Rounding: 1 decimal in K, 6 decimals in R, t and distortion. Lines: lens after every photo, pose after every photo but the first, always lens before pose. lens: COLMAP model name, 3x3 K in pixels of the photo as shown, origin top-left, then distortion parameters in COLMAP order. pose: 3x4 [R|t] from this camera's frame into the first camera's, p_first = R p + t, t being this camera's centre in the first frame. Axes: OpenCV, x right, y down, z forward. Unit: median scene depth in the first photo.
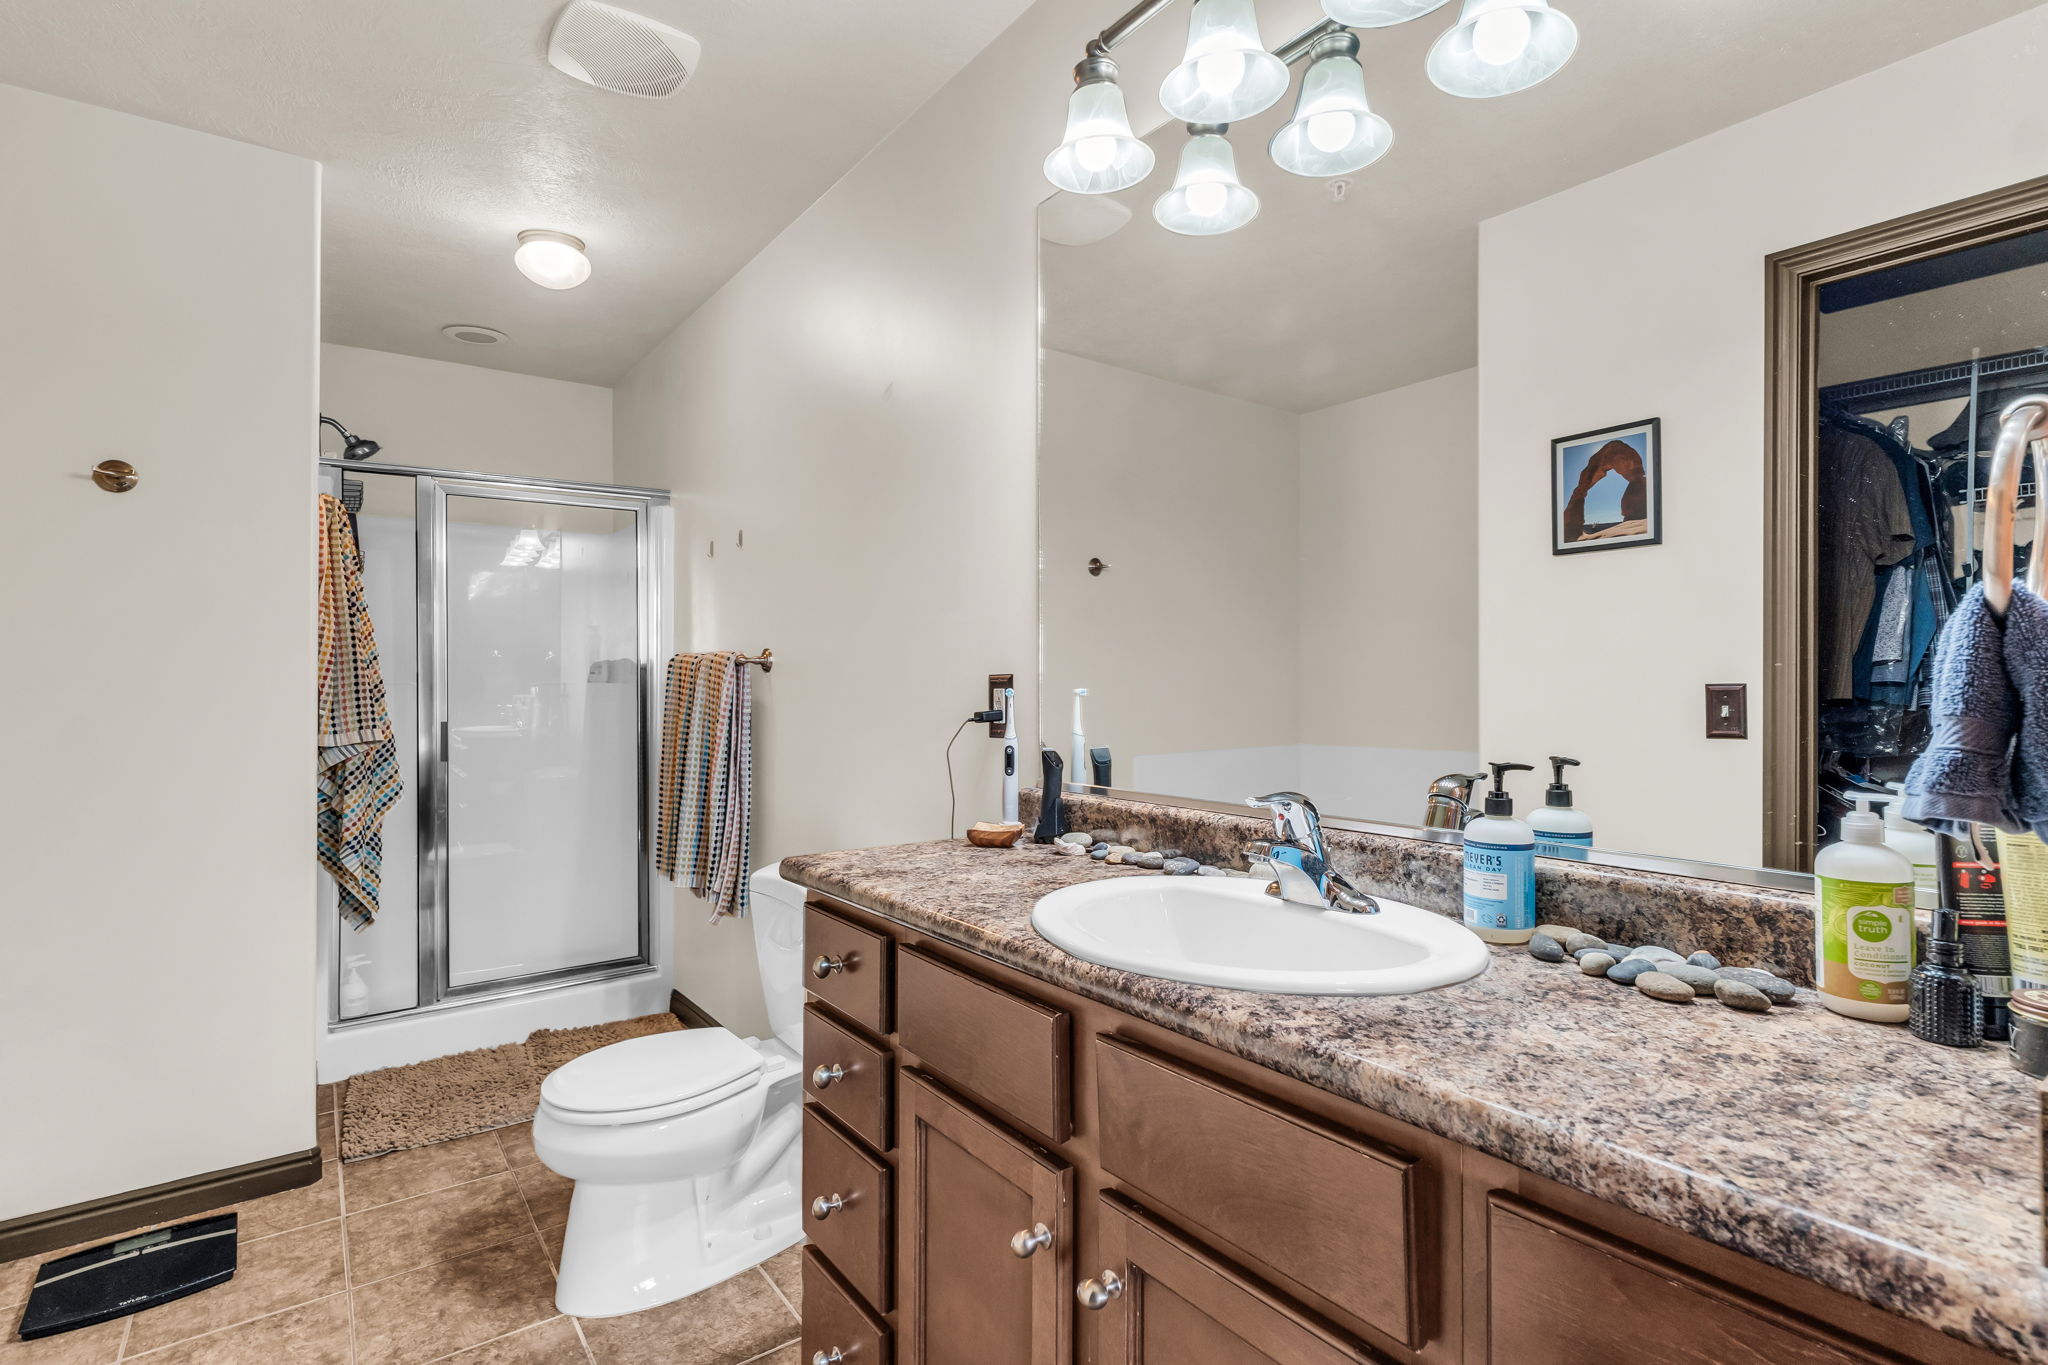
lens RADIAL K [[998.5, 0, 1022.3], [0, 998.5, 687.1], [0, 0, 1]] dist [0.003034, 0.000344]
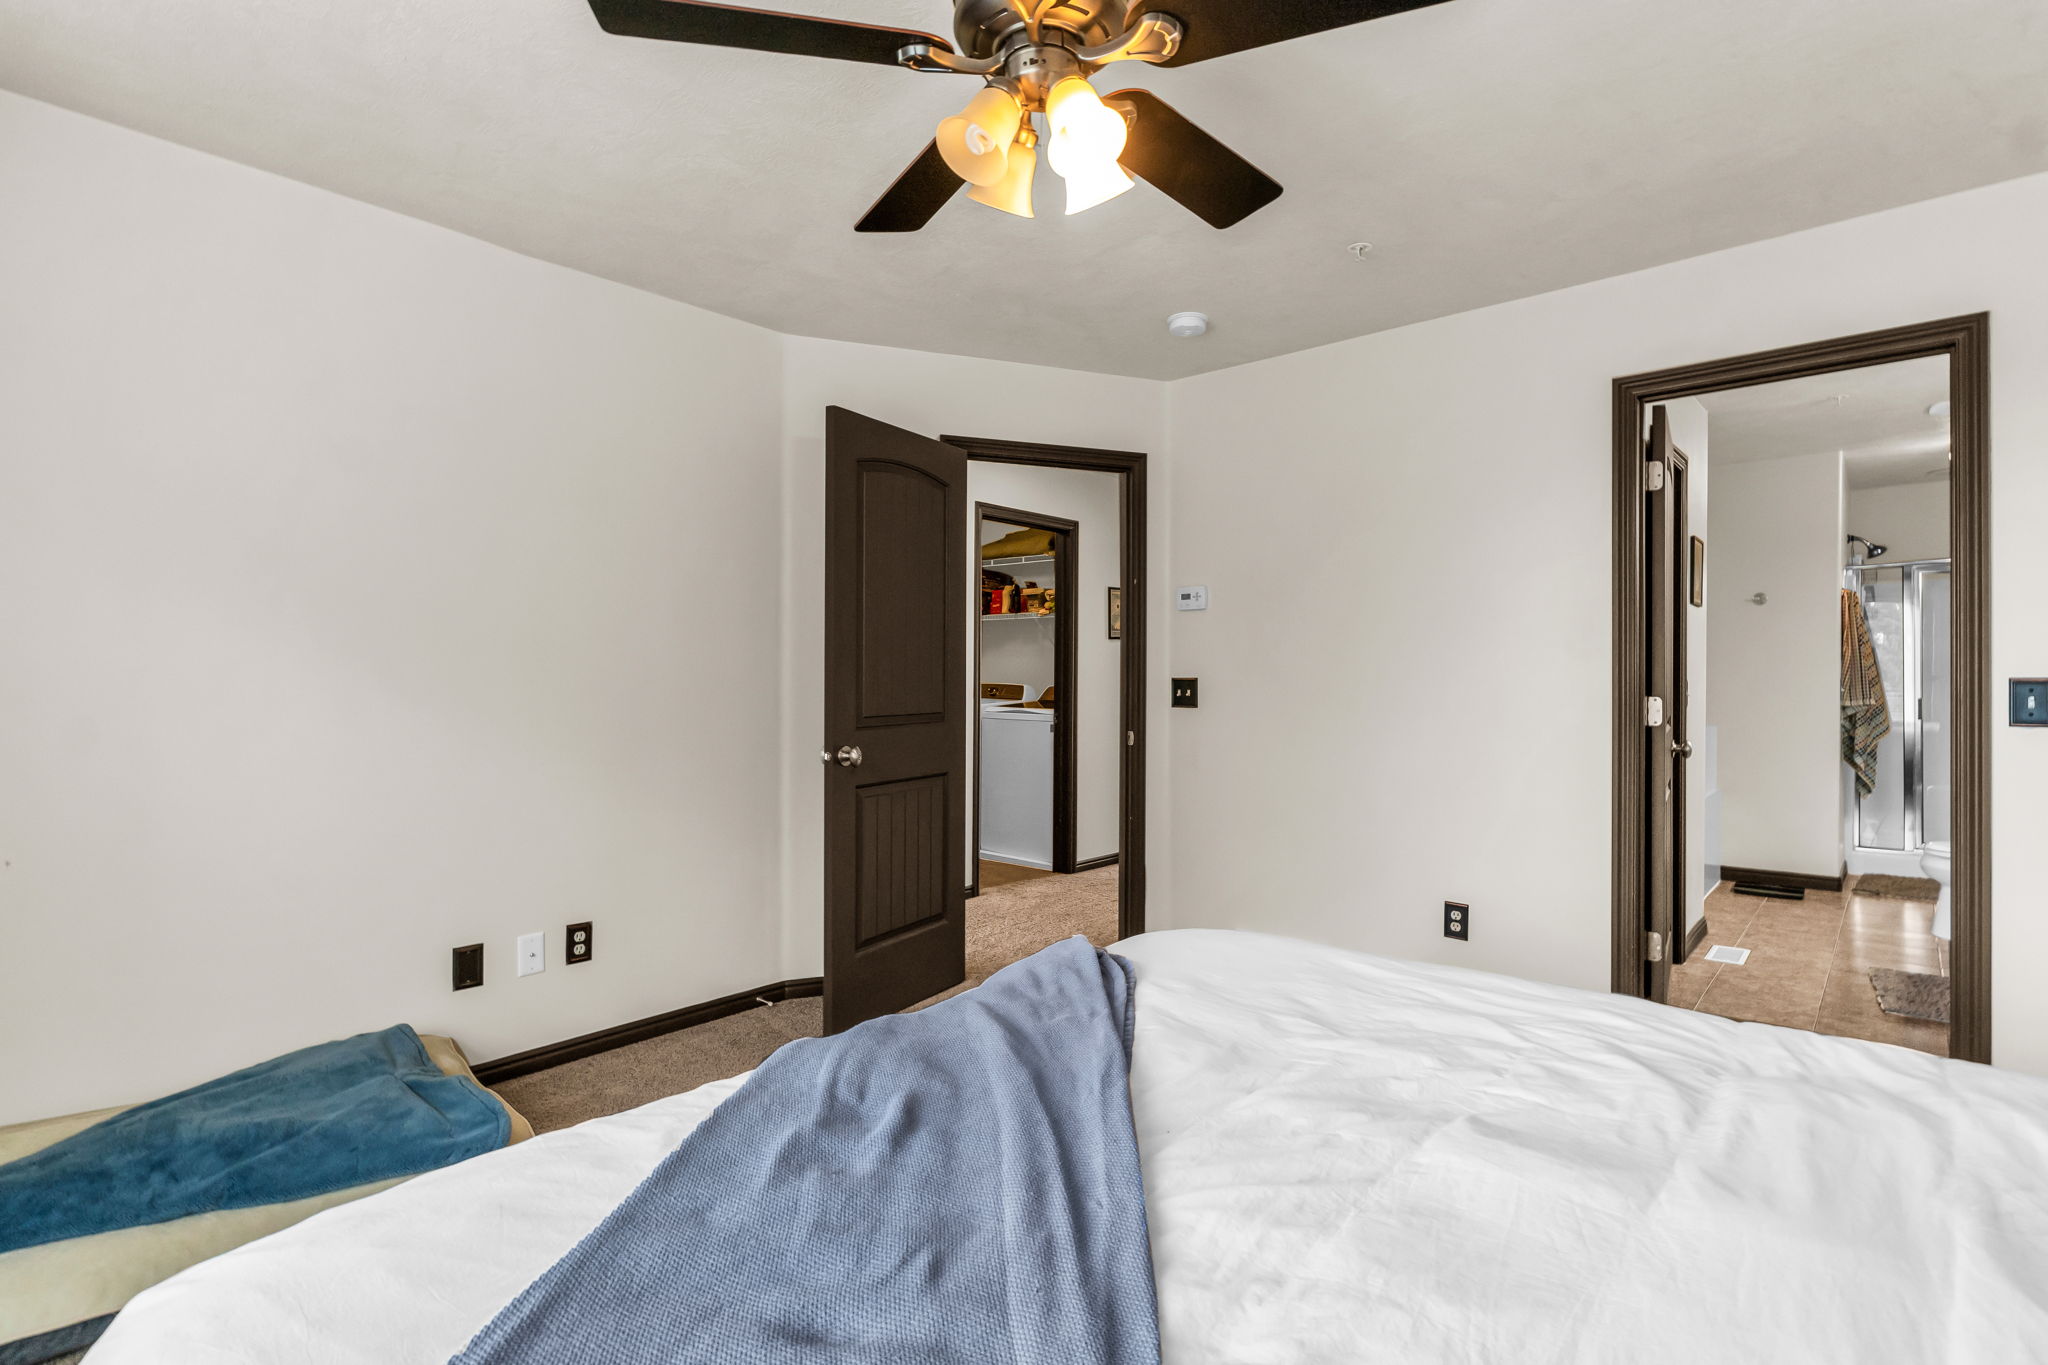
lens RADIAL K [[998.5, 0, 1030.9], [0, 998.5, 678.4], [0, 0, 1]] dist [0.003034, 0.000344]
pose [[0.221317, 0.003805, -0.975195, 1.035768], [0.001534, 0.999990, 0.004250, -0.013318], [0.975201, -0.002437, 0.221309, -1.215389]]
